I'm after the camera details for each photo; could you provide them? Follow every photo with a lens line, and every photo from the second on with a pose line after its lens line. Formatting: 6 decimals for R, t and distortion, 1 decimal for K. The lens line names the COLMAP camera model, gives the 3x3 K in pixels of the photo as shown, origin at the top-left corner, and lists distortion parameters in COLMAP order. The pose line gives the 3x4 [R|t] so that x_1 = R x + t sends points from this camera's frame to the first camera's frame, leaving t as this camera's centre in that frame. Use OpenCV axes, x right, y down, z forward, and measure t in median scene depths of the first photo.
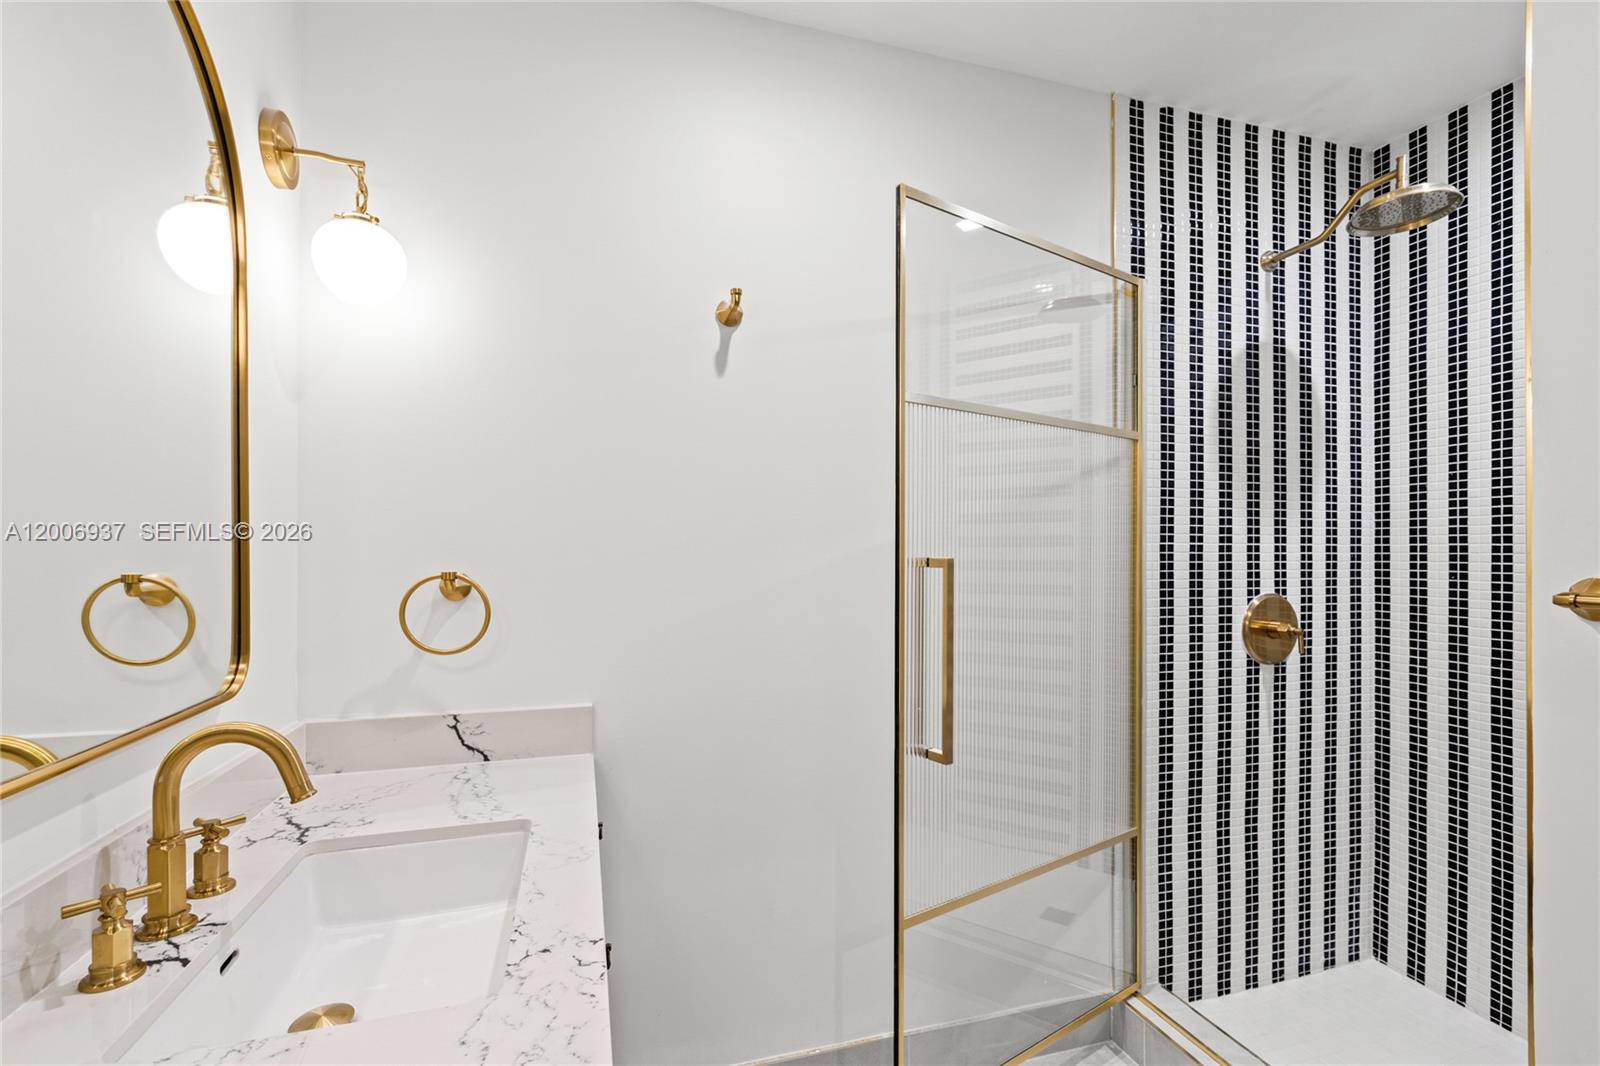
lens RADIAL K [[723.6, 0, 798.9], [0, 723.6, 553.0], [0, 0, 1]] dist [-0.006984, 0.003867]
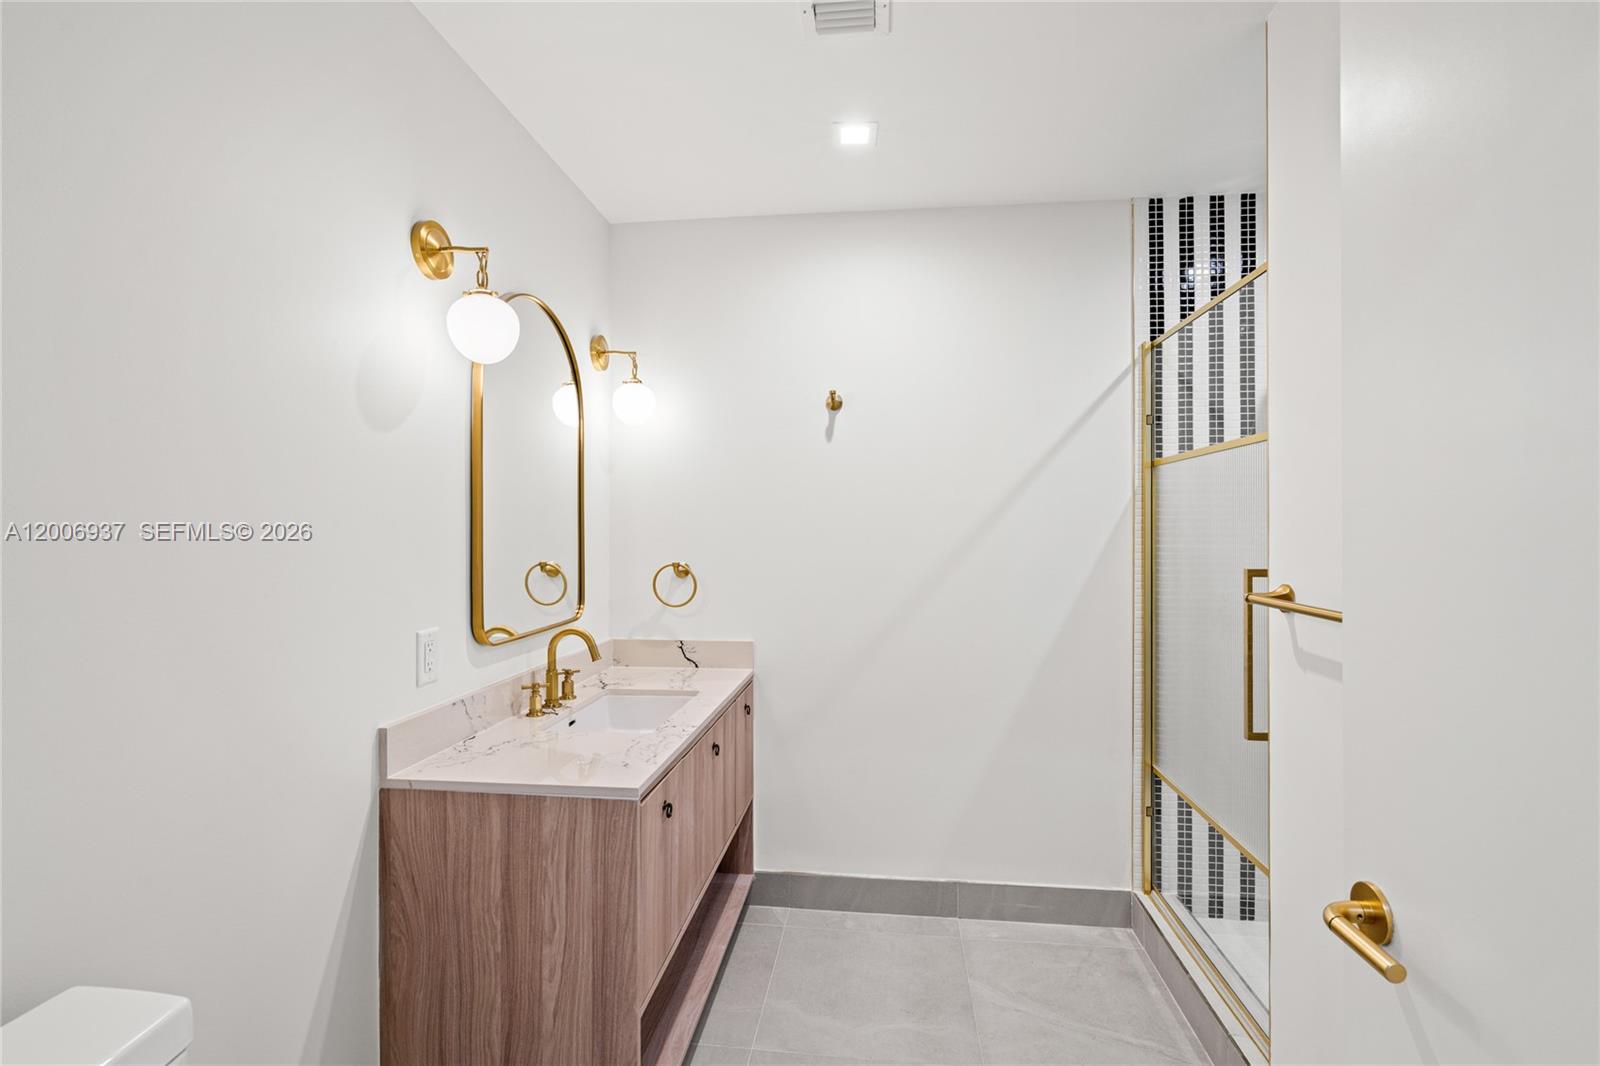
lens RADIAL K [[723.6, 0, 801.5], [0, 723.6, 526.1], [0, 0, 1]] dist [-0.006984, 0.003867]
pose [[0.917089, -0.000430, -0.398682, 0.621311], [0.000219, 1.000000, -0.000573, -0.074503], [0.398683, 0.000438, 0.917089, -0.647996]]
